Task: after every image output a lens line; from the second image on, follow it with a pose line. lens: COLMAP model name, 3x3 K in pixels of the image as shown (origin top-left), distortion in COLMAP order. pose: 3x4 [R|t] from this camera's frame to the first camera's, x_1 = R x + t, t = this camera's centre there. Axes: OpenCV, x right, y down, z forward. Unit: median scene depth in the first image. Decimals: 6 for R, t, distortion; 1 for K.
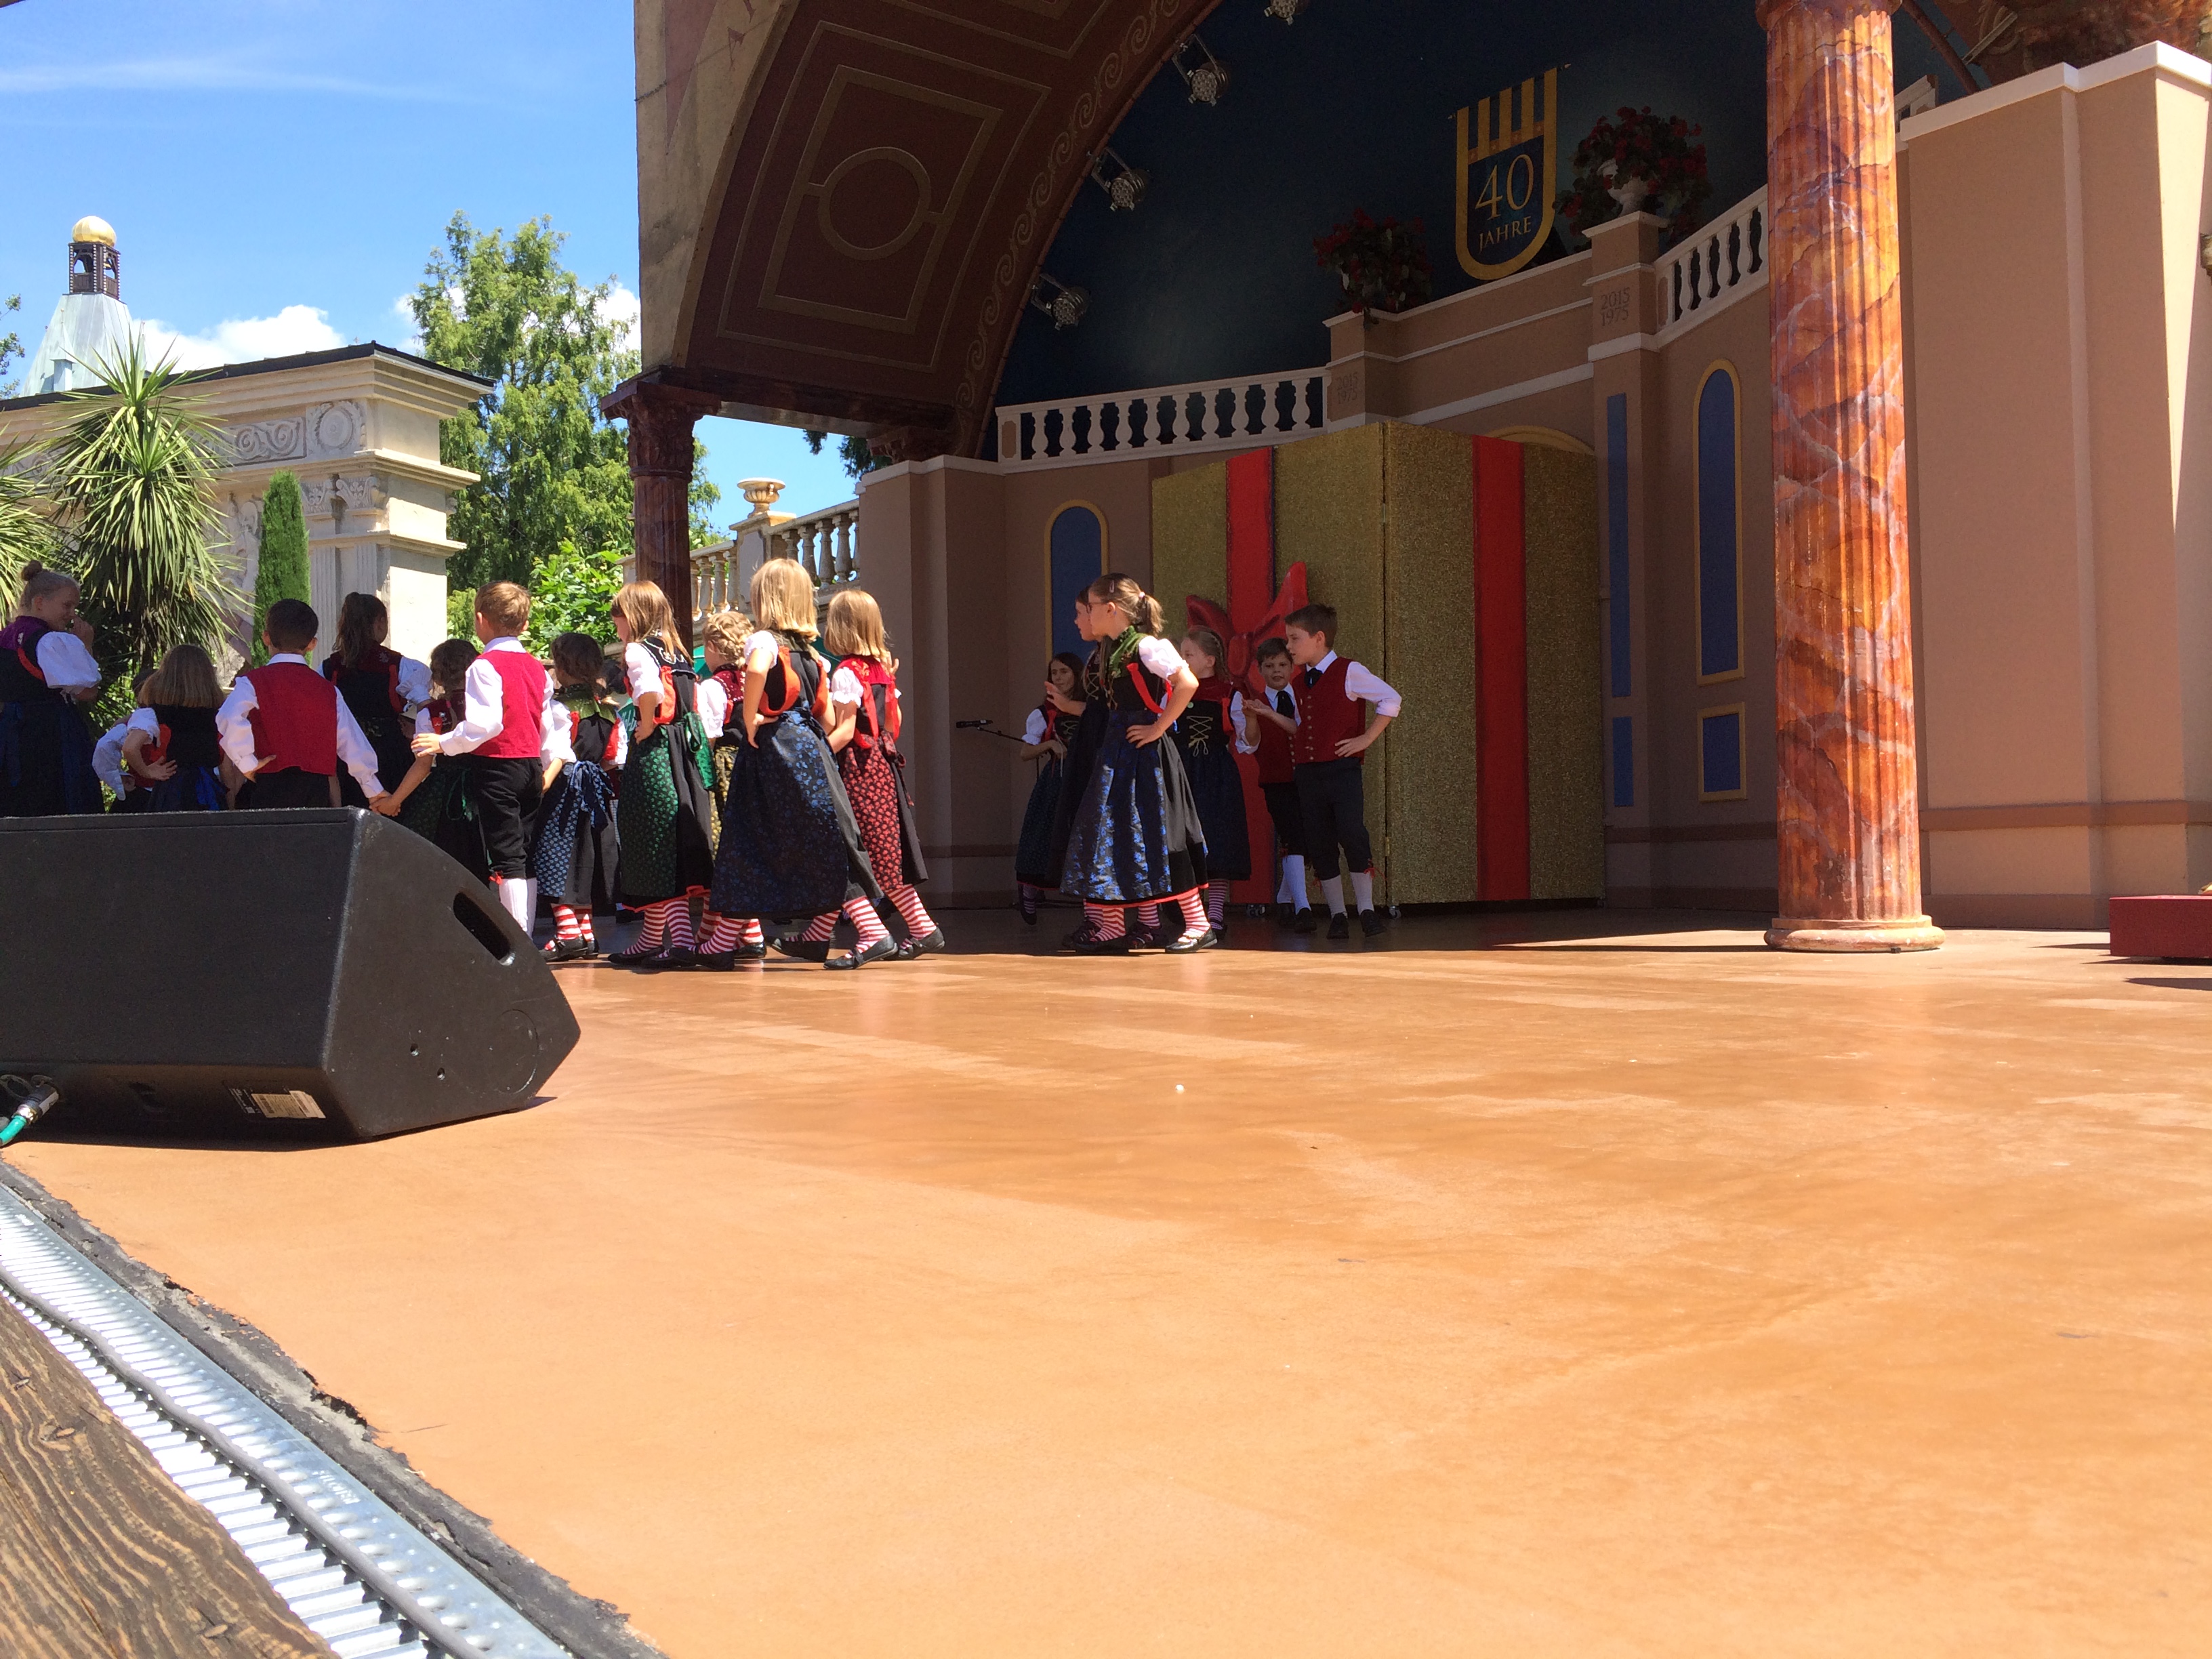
lens RADIAL K [[1881.9, 0, 1122.6], [0, 1881.9, 882.1], [0, 0, 1]] dist [0.063850, -0.116000]
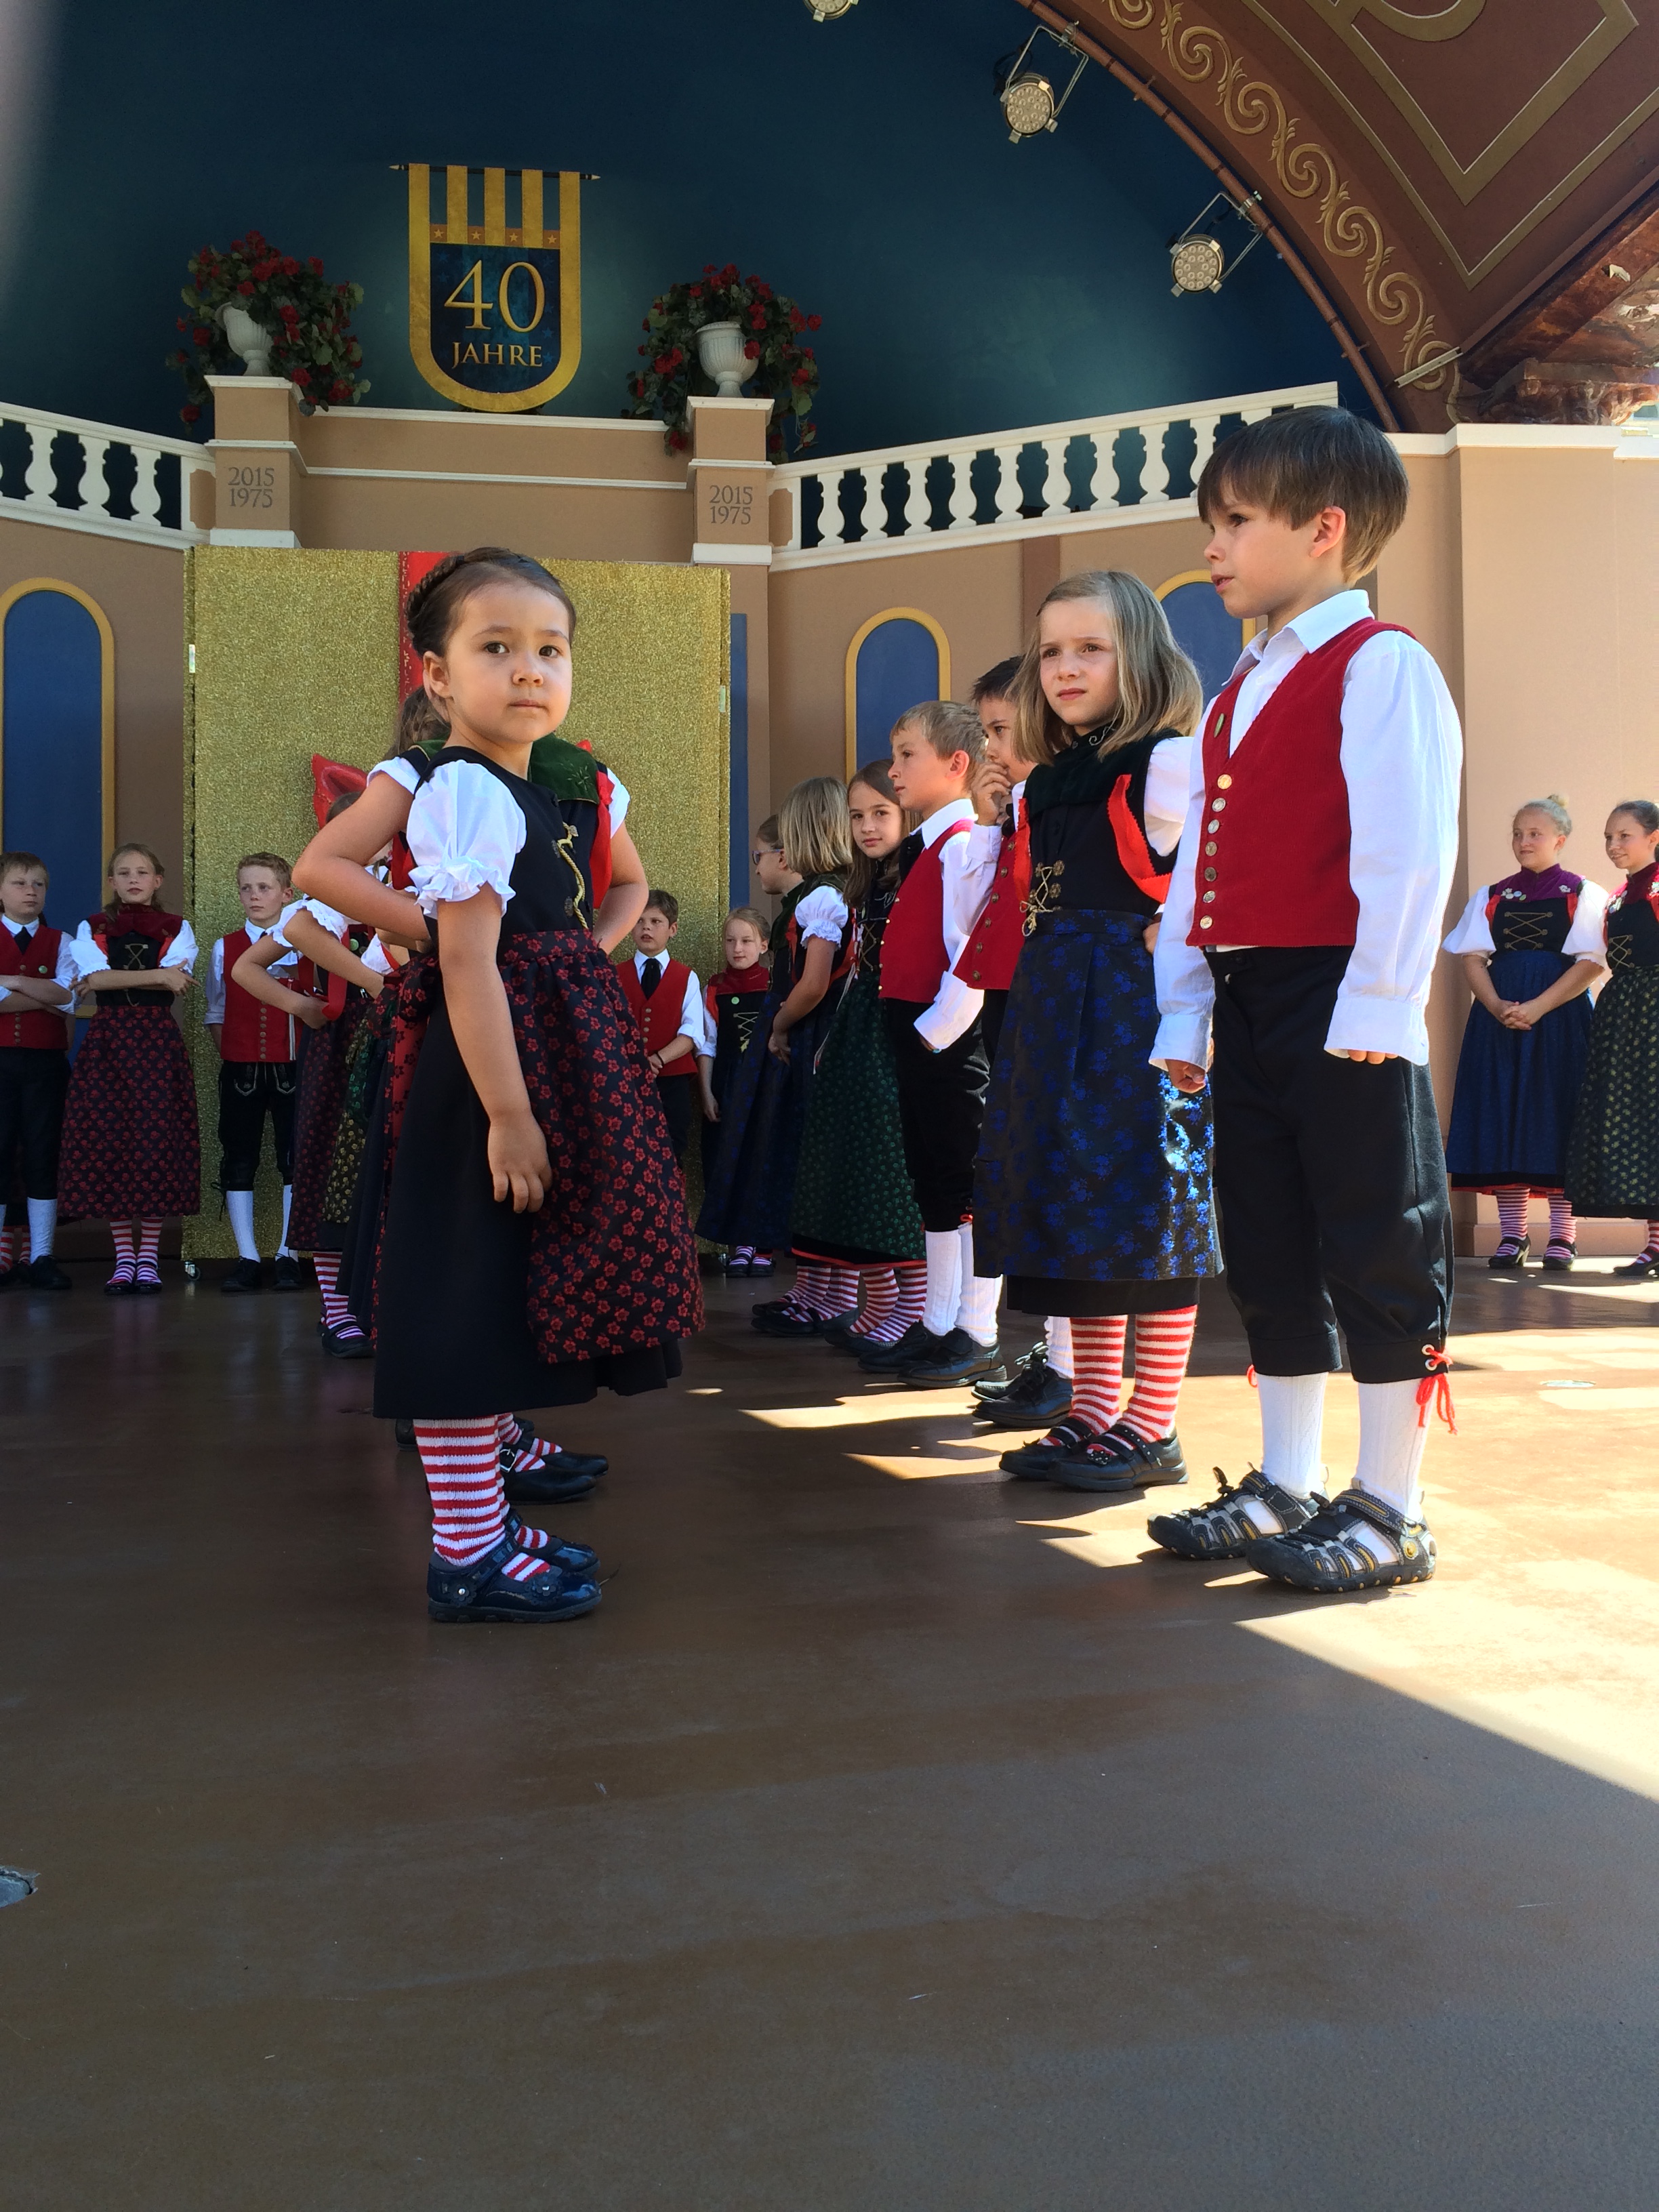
lens RADIAL K [[1881.9, 0, 889.6], [0, 1881.9, 1161.0], [0, 0, 1]] dist [0.063850, -0.116000]
pose [[0.513675, 0.019064, 0.857773, -0.358031], [0.006417, 0.999640, -0.026059, -0.001725], [-0.857961, 0.018890, 0.513367, 0.484689]]
